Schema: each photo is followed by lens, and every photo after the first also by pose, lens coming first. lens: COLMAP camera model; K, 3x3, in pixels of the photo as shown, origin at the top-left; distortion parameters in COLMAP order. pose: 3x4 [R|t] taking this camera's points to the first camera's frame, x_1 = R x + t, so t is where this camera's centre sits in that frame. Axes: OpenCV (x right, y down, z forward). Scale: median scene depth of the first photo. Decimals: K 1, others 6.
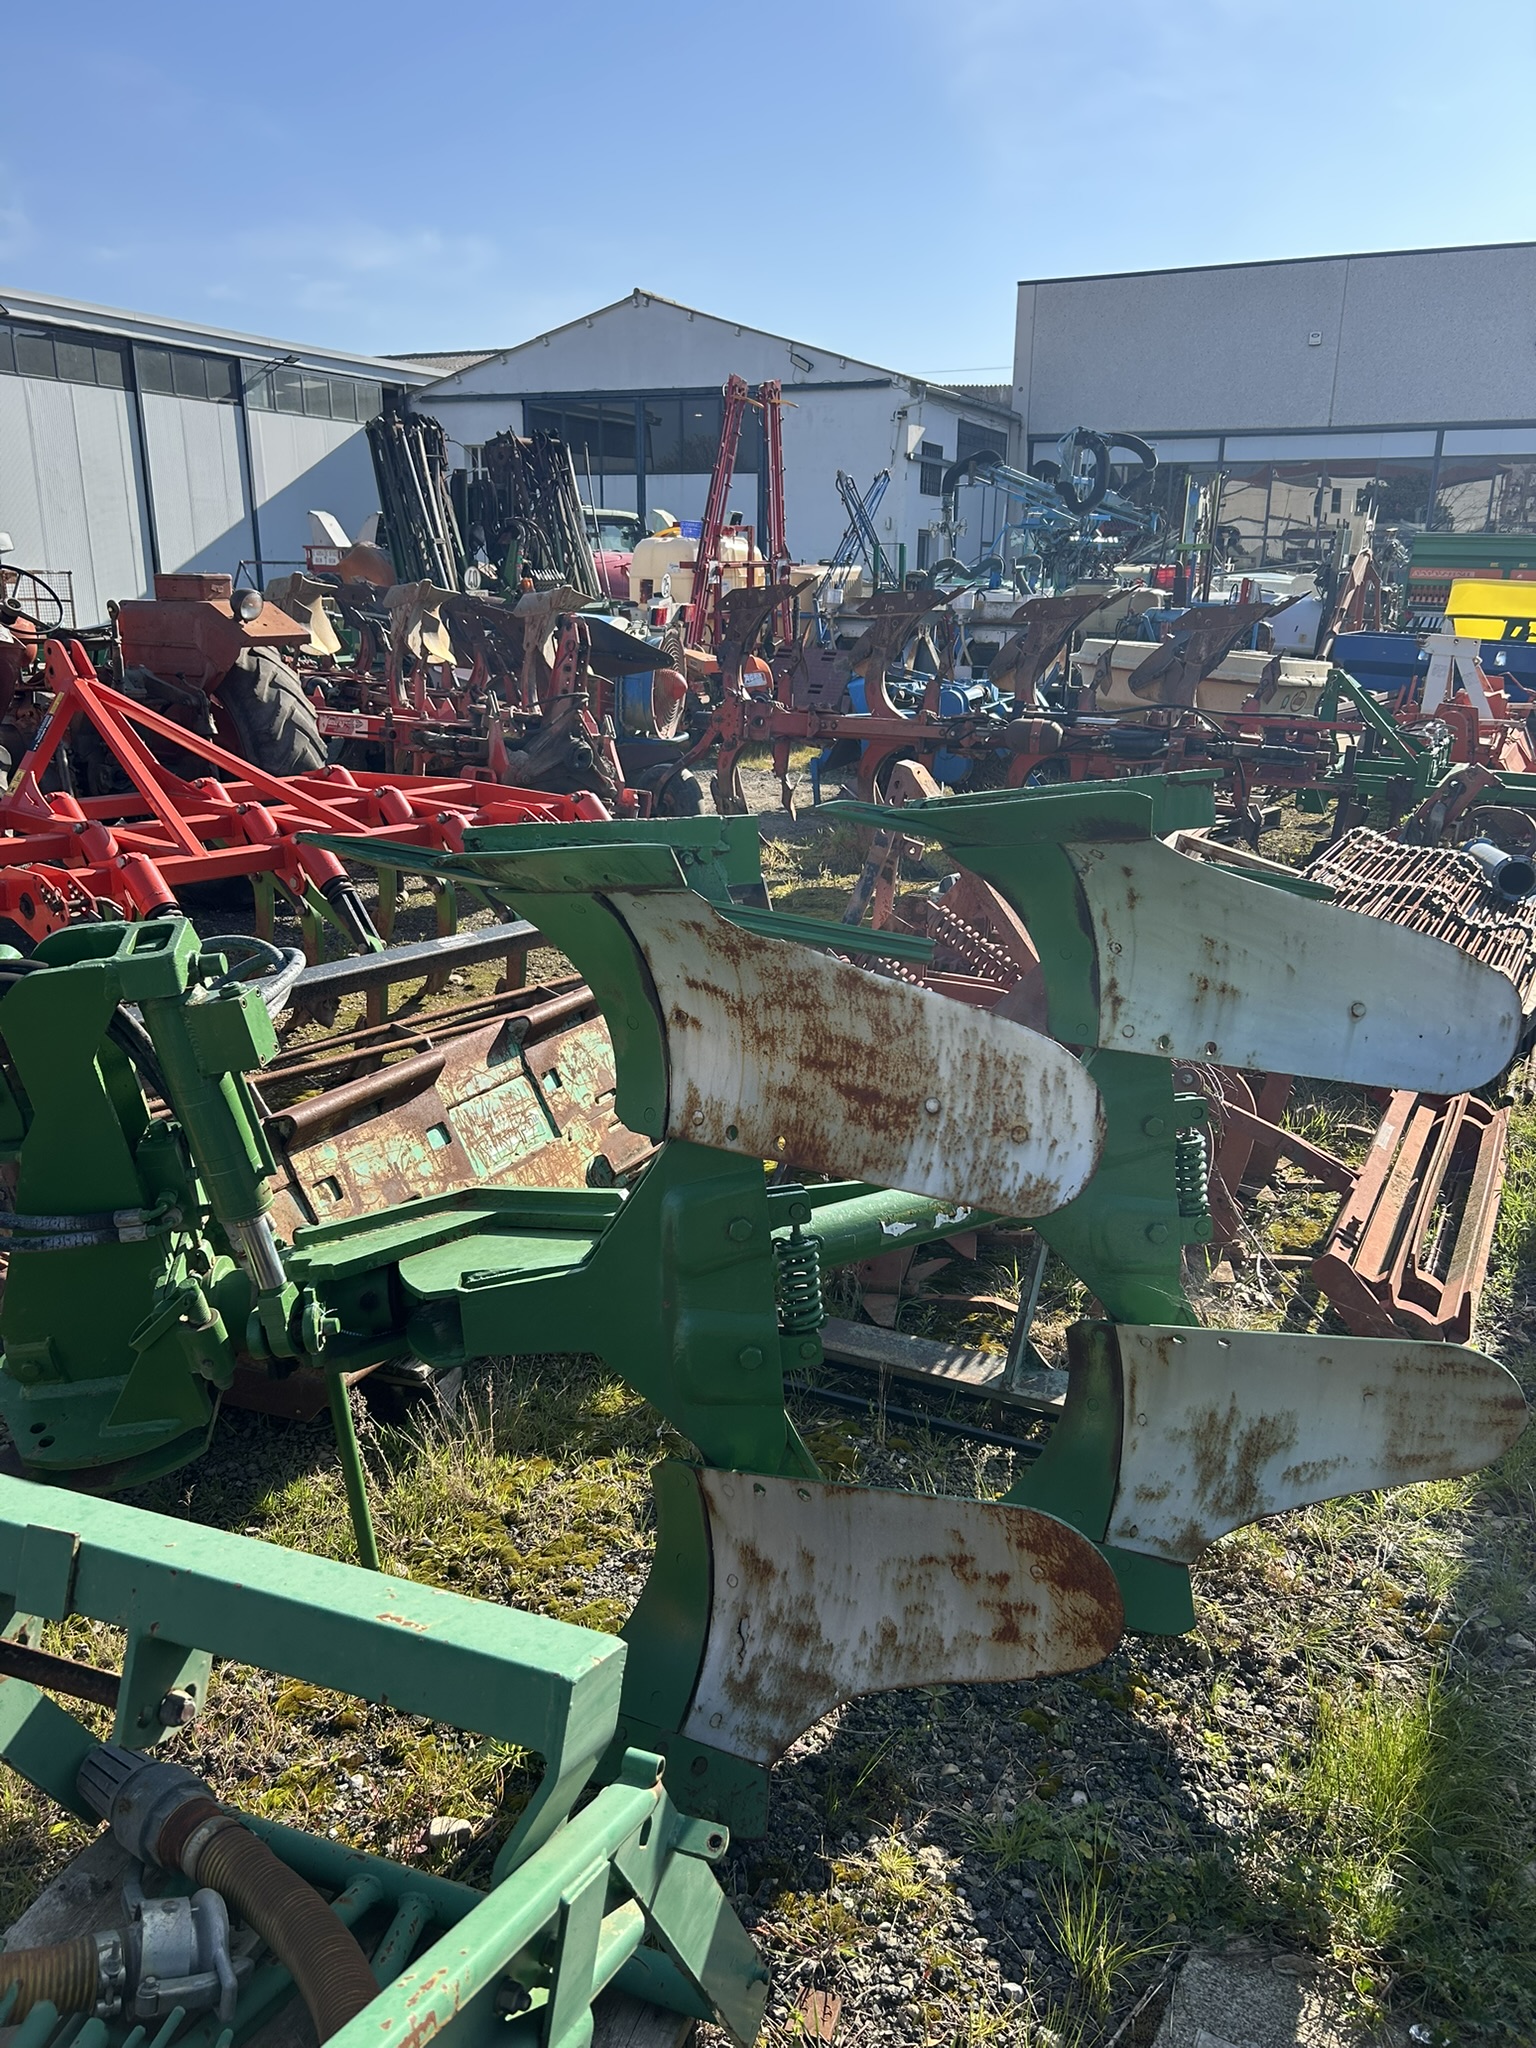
lens RADIAL K [[1542.6, 0, 764.0], [0, 1542.6, 1020.5], [0, 0, 1]] dist [0.034941, -0.031992]
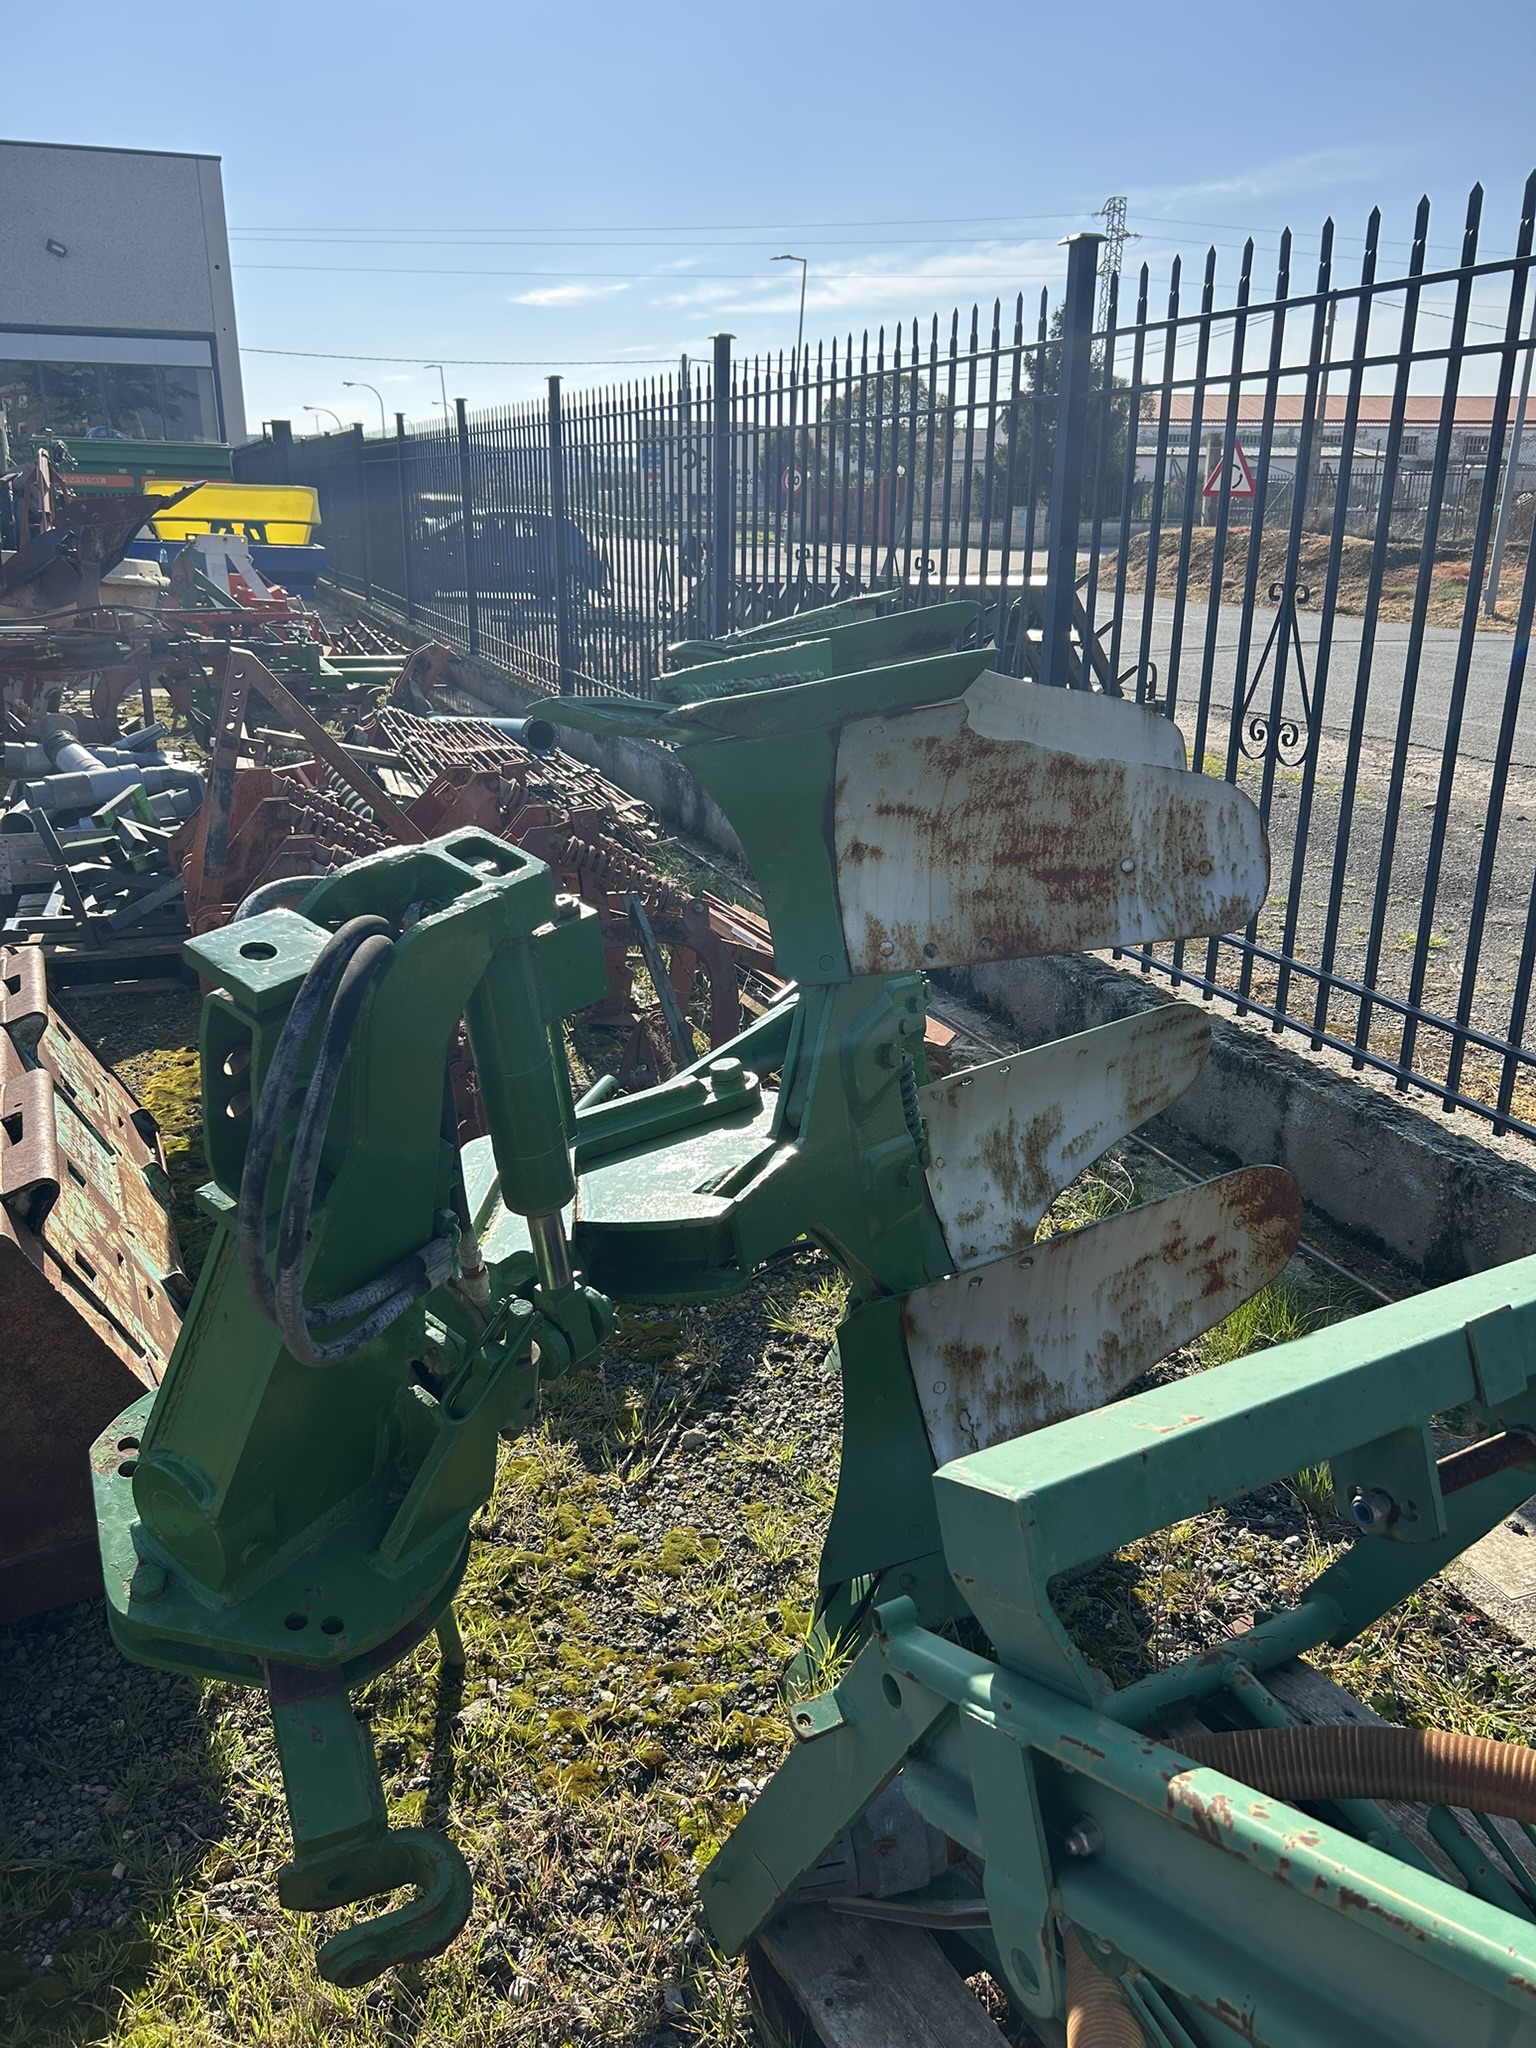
lens RADIAL K [[1542.6, 0, 750.0], [0, 1542.6, 1038.2], [0, 0, 1]] dist [0.034941, -0.031992]
pose [[0.648819, -0.264414, 0.713526, -0.839860], [0.222170, 0.962655, 0.154713, -0.055173], [-0.727787, 0.058144, 0.683334, 0.400645]]
